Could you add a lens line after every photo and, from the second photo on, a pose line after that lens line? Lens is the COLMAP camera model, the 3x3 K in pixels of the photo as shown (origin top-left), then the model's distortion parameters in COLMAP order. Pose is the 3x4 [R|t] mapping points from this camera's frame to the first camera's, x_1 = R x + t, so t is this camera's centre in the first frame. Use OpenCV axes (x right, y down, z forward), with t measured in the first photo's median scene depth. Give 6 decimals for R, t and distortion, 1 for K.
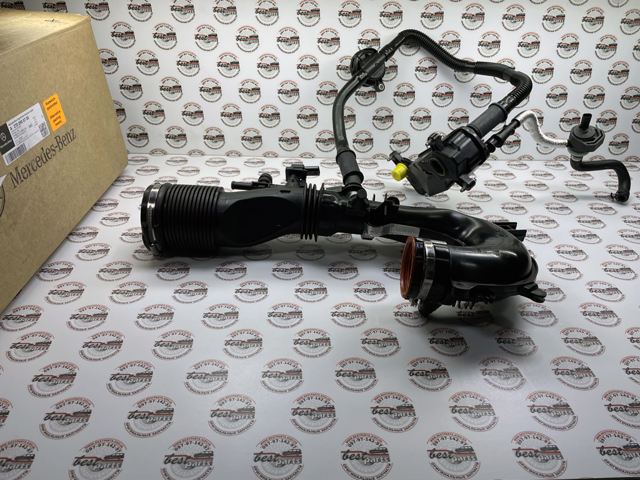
lens RADIAL K [[487.8, 0, 321.6], [0, 487.8, 216.4], [0, 0, 1]] dist [0.086950, -0.115603]
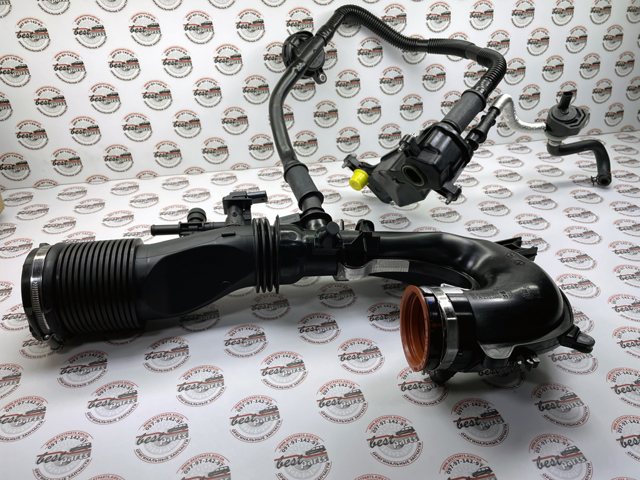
lens RADIAL K [[487.8, 0, 321.6], [0, 487.8, 216.4], [0, 0, 1]] dist [0.086950, -0.115603]
pose [[0.980706, -0.125652, 0.149755, -0.035240], [0.119911, 0.991681, 0.046802, -0.078222], [-0.154390, -0.027942, 0.987615, 0.196941]]
